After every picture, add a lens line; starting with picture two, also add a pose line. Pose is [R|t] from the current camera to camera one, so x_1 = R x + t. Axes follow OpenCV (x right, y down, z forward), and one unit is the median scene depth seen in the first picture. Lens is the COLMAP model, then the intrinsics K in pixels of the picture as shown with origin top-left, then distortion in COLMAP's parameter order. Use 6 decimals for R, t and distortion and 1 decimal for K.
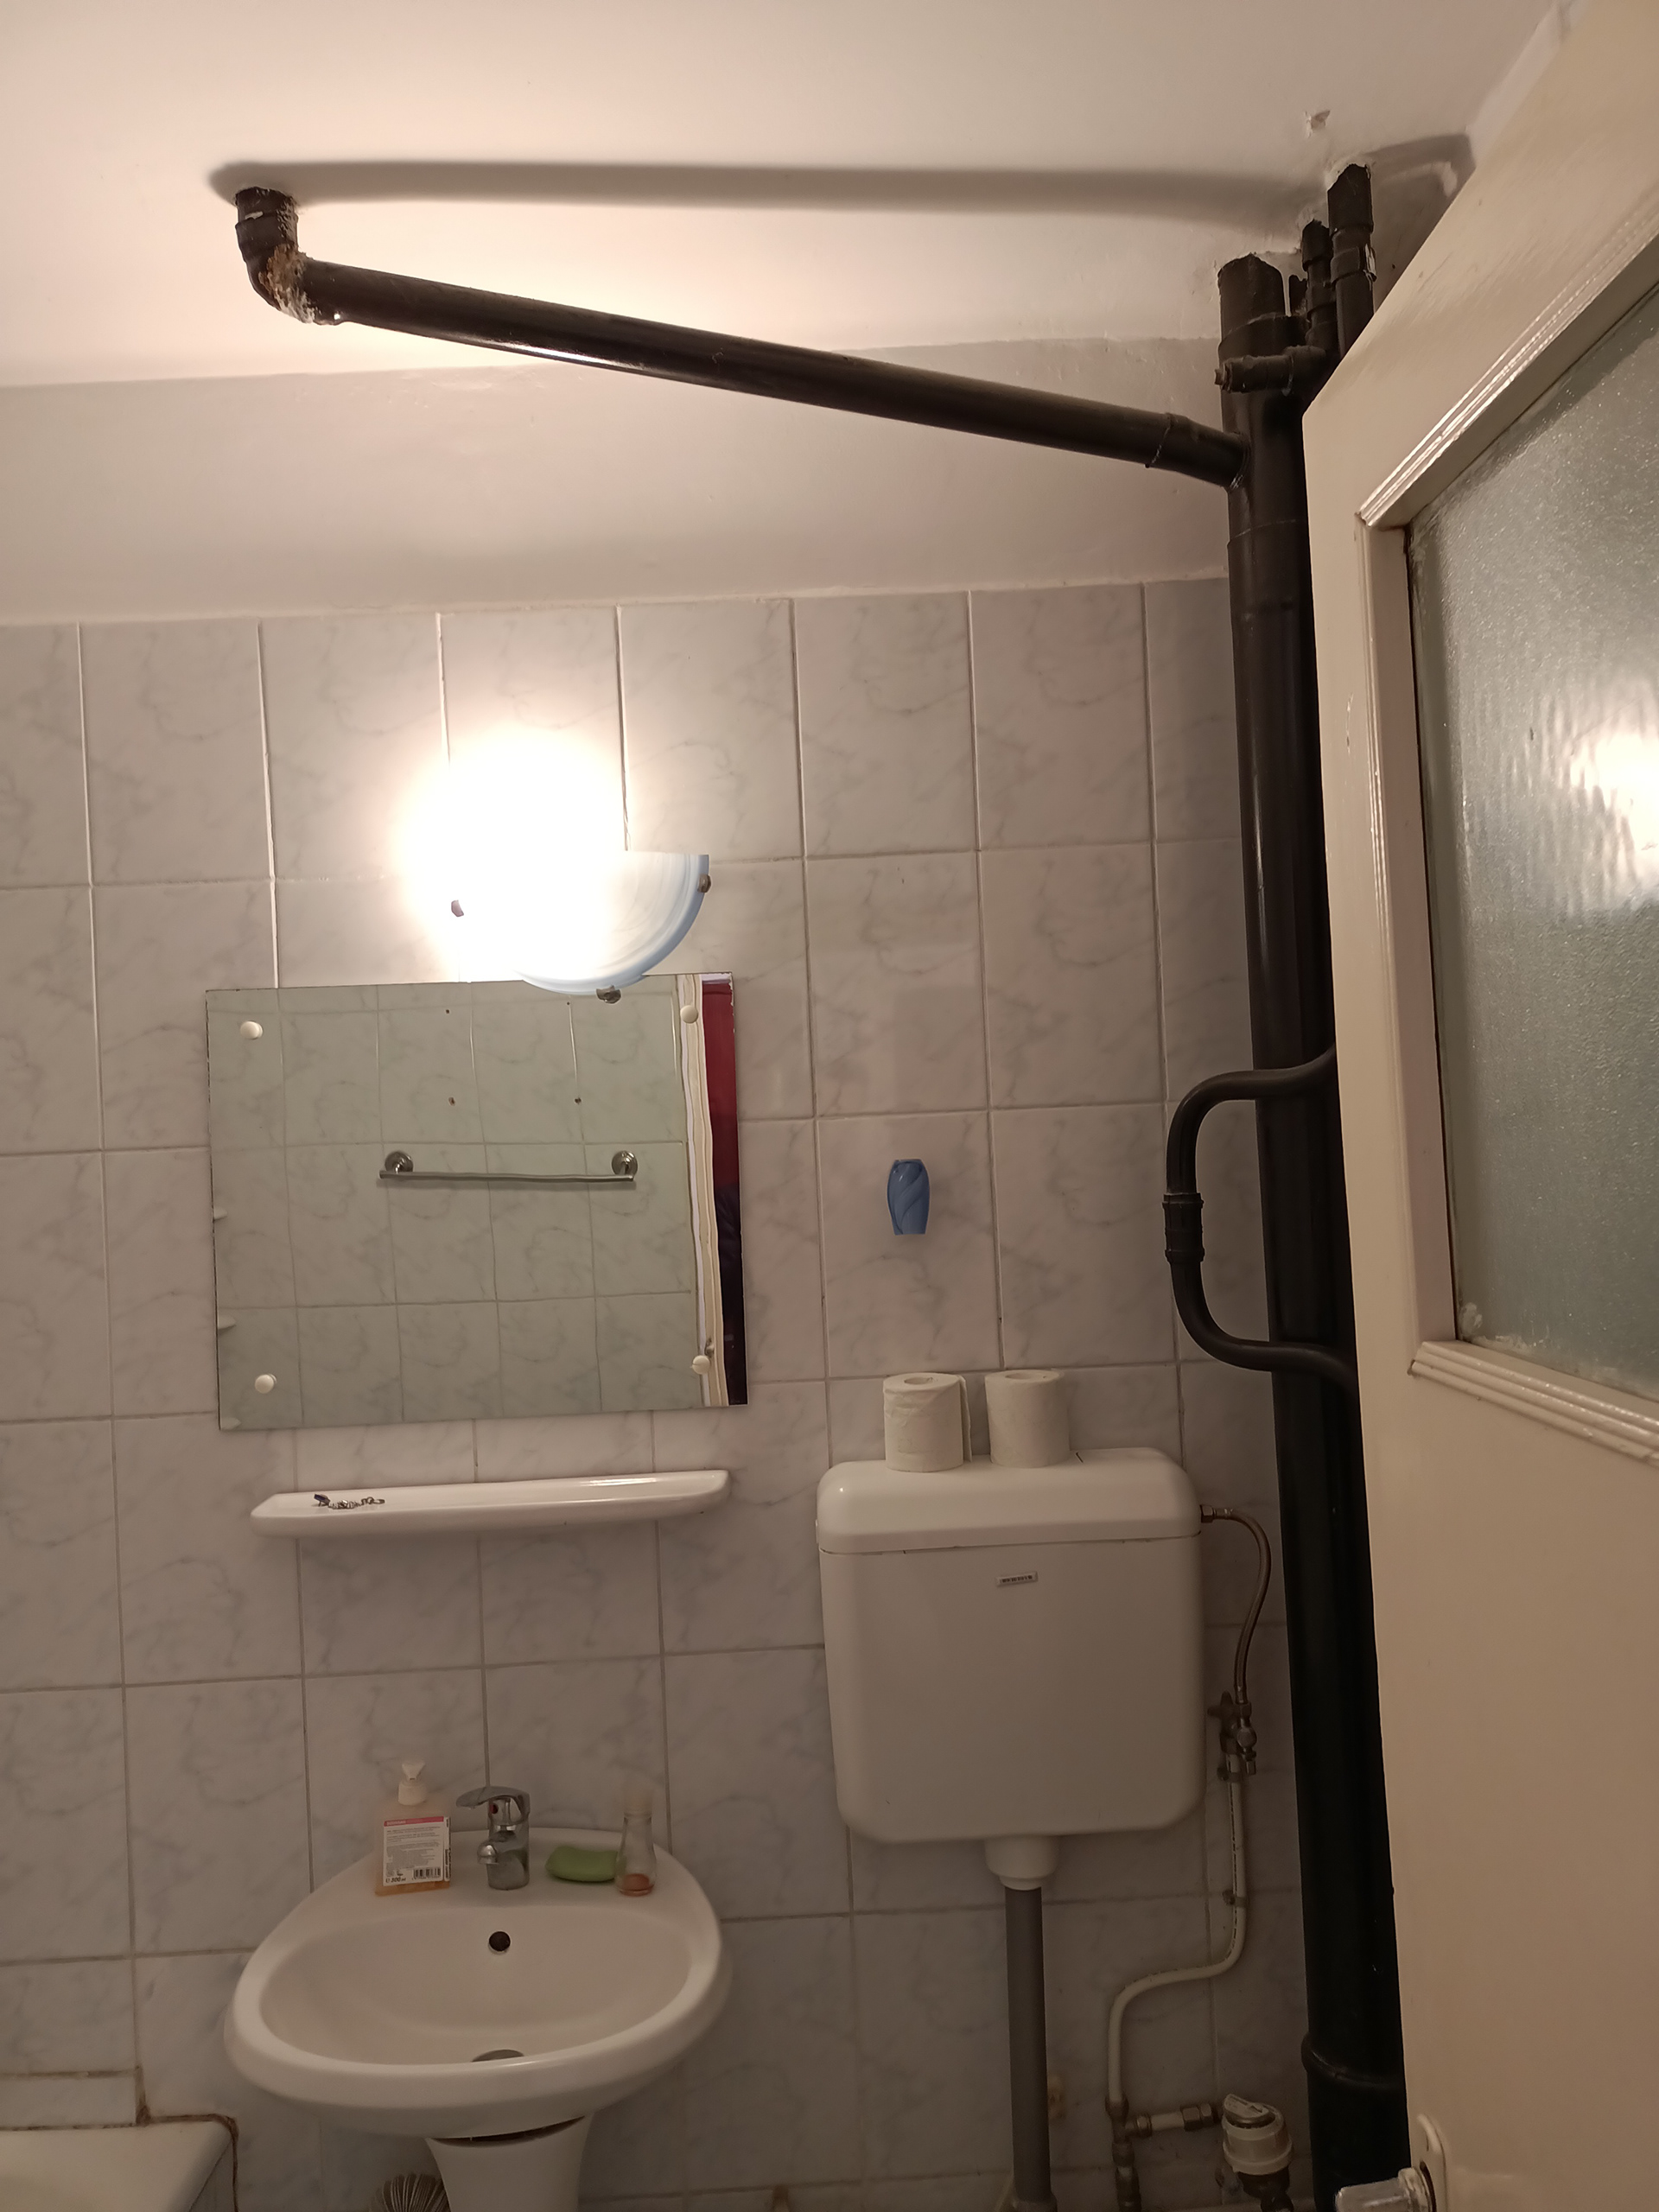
lens RADIAL K [[1644.6, 0, 822.4], [0, 1644.6, 1096.4], [0, 0, 1]] dist [0.036505, -0.042768]
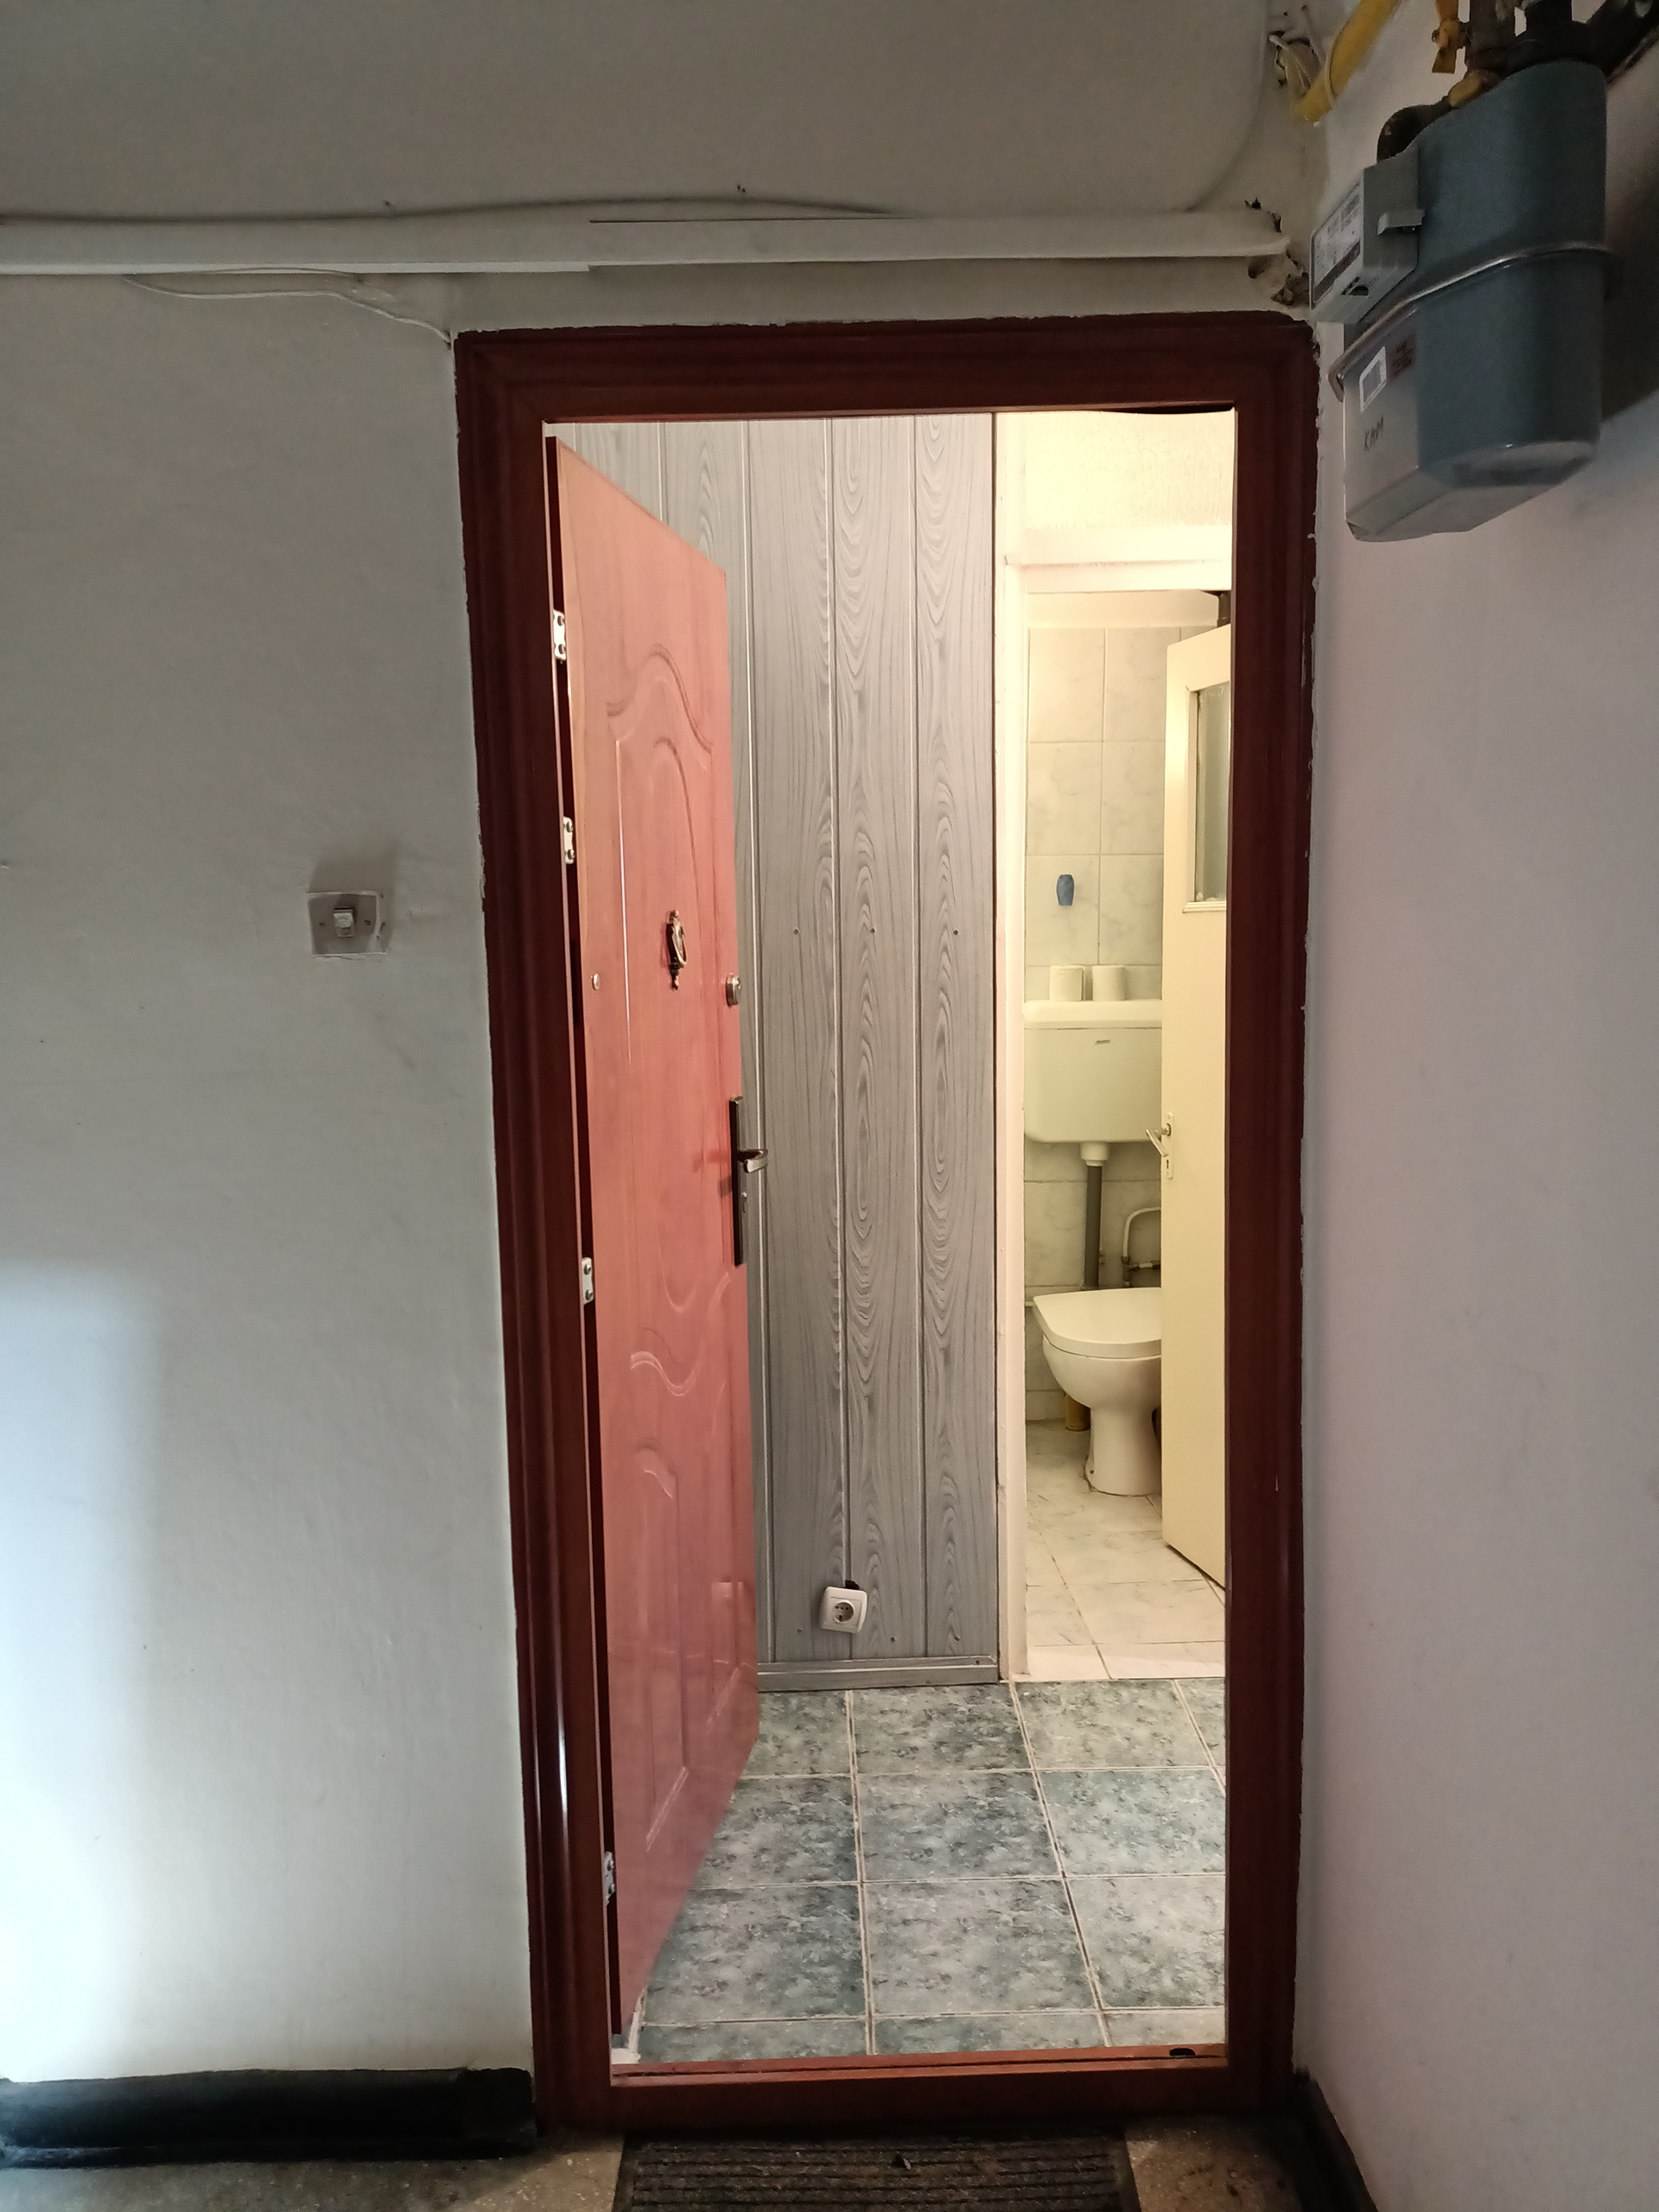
lens RADIAL K [[1644.6, 0, 806.2], [0, 1644.6, 1102.6], [0, 0, 1]] dist [0.036505, -0.042768]
pose [[0.999004, 0.043871, -0.008197, -0.292608], [-0.042382, 0.990106, 0.133768, 0.063089], [0.013984, -0.133287, 0.990979, -1.431681]]
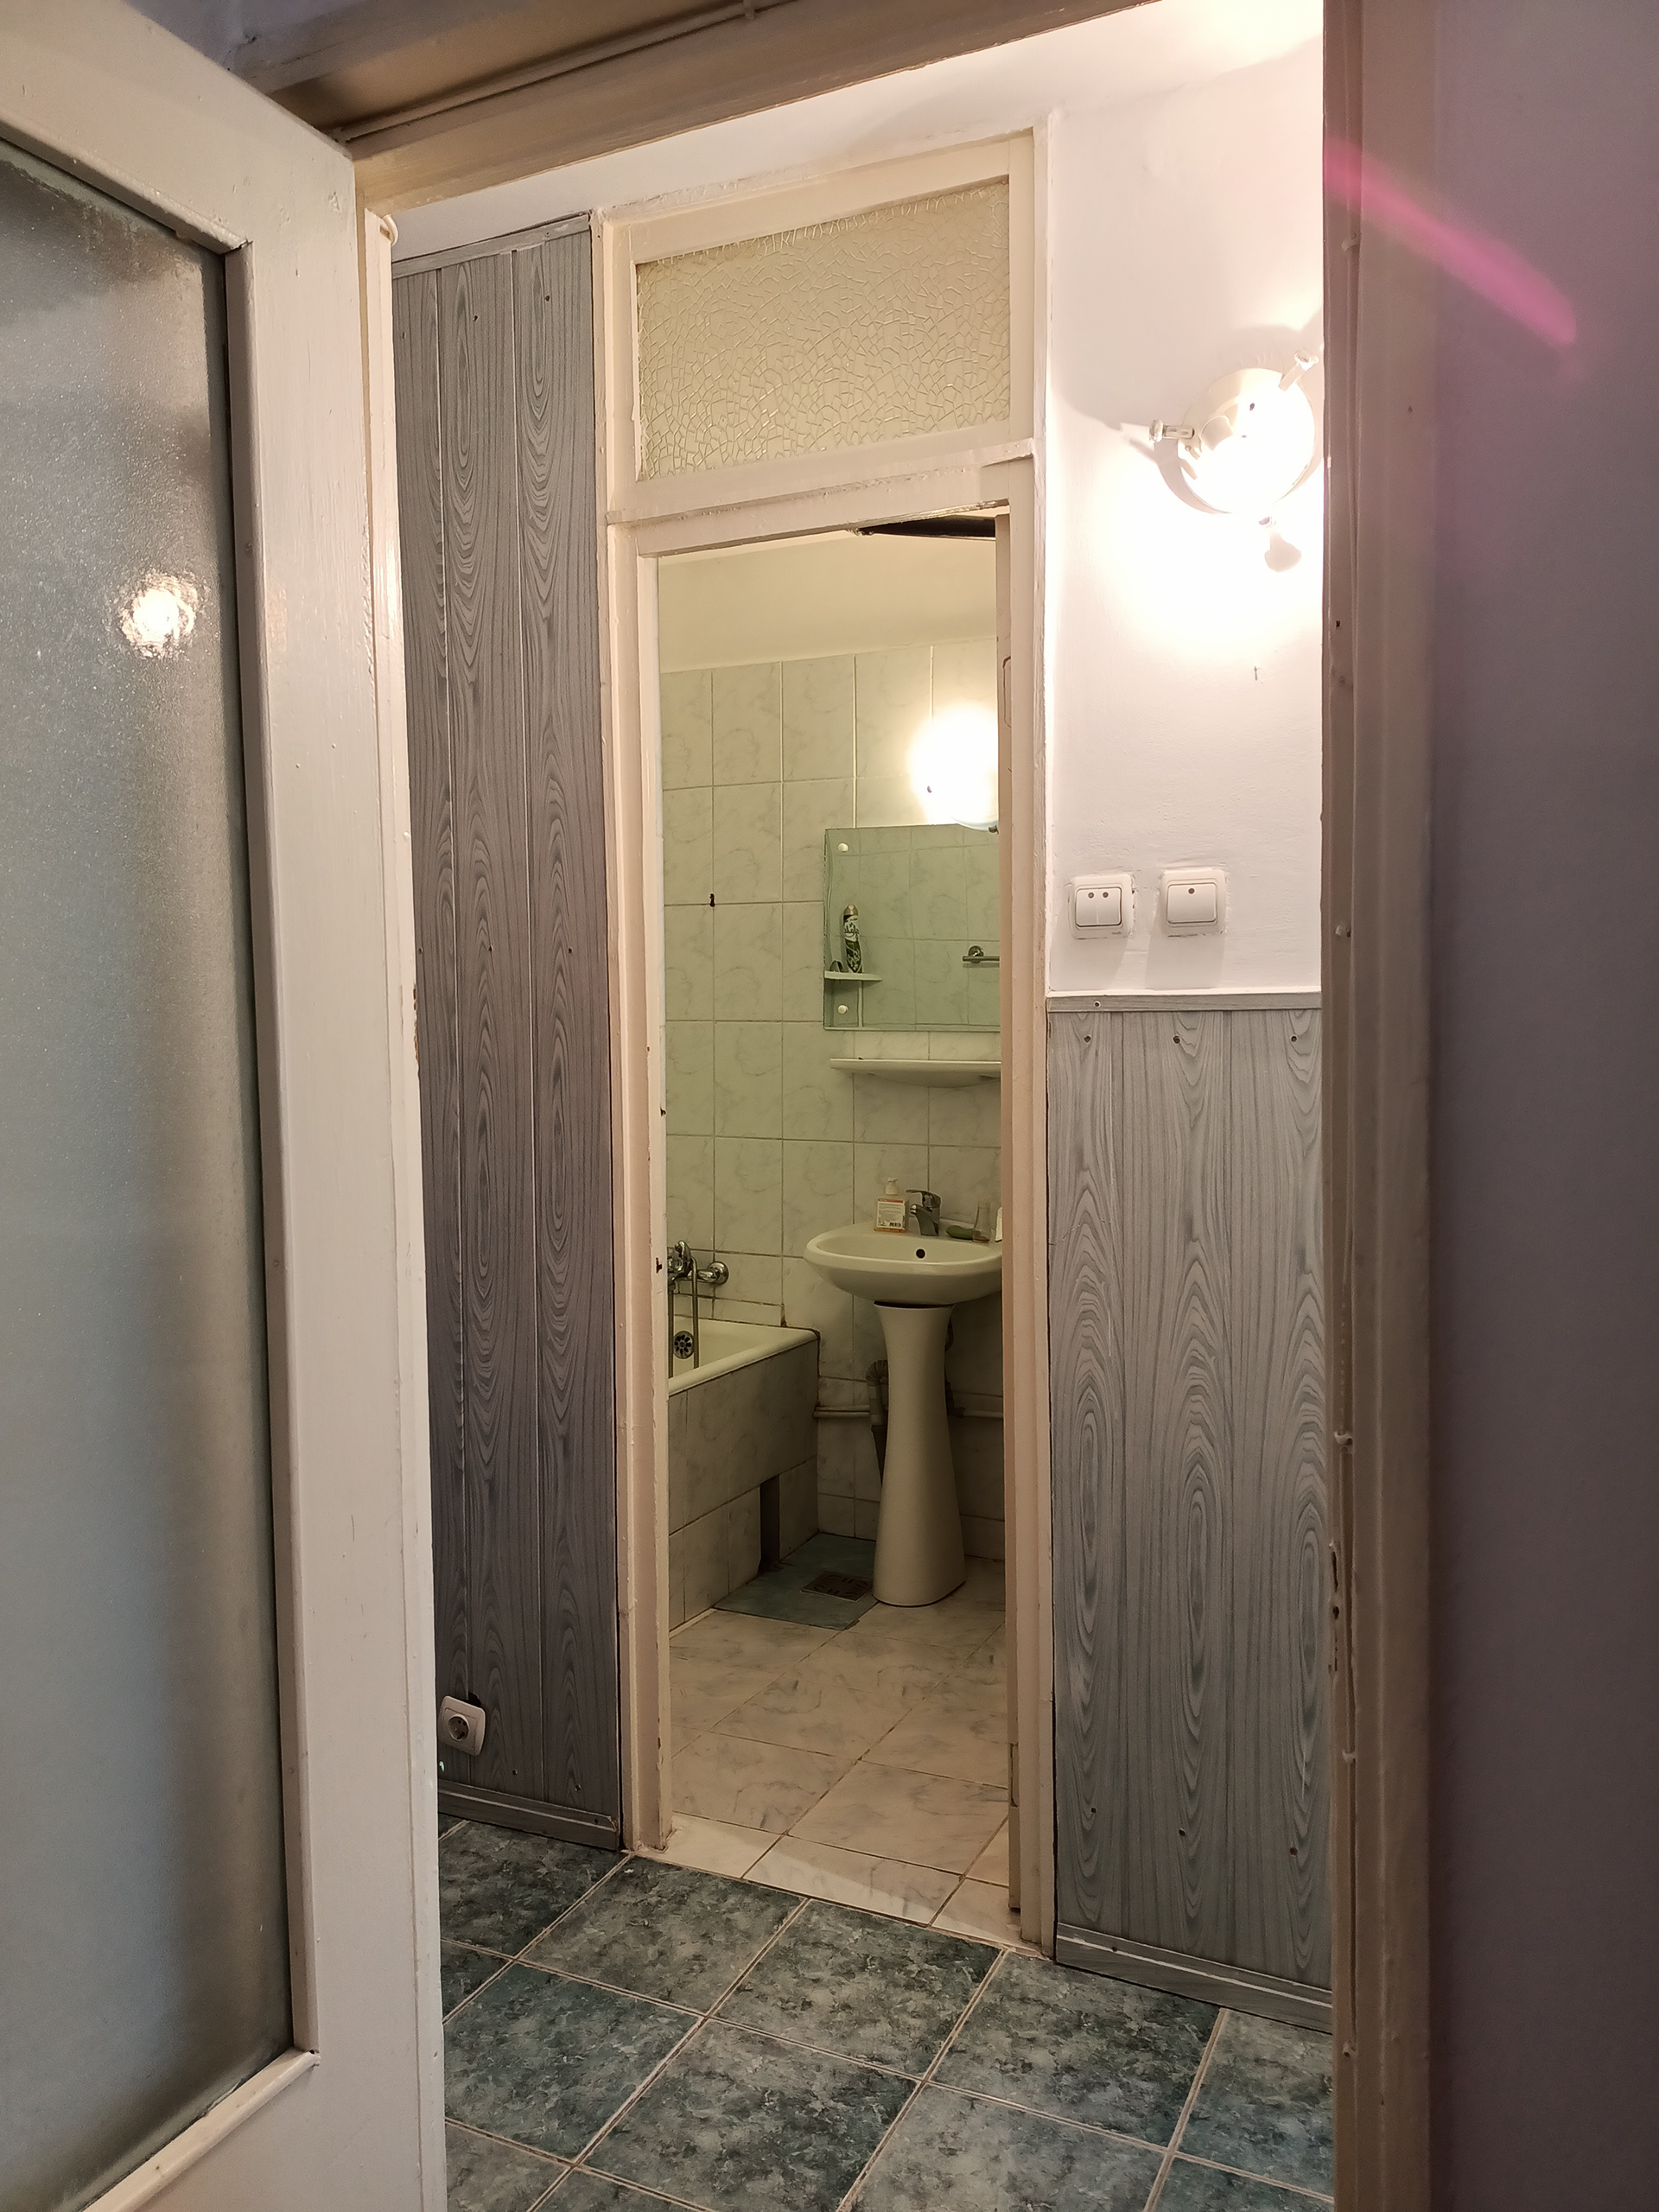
lens RADIAL K [[1644.6, 0, 817.5], [0, 1644.6, 1102.6], [0, 0, 1]] dist [0.036505, -0.042768]
pose [[0.890006, 0.070378, -0.450484, 0.631225], [-0.033745, 0.995473, 0.088850, 0.103795], [0.454698, -0.063876, 0.888352, -0.975288]]
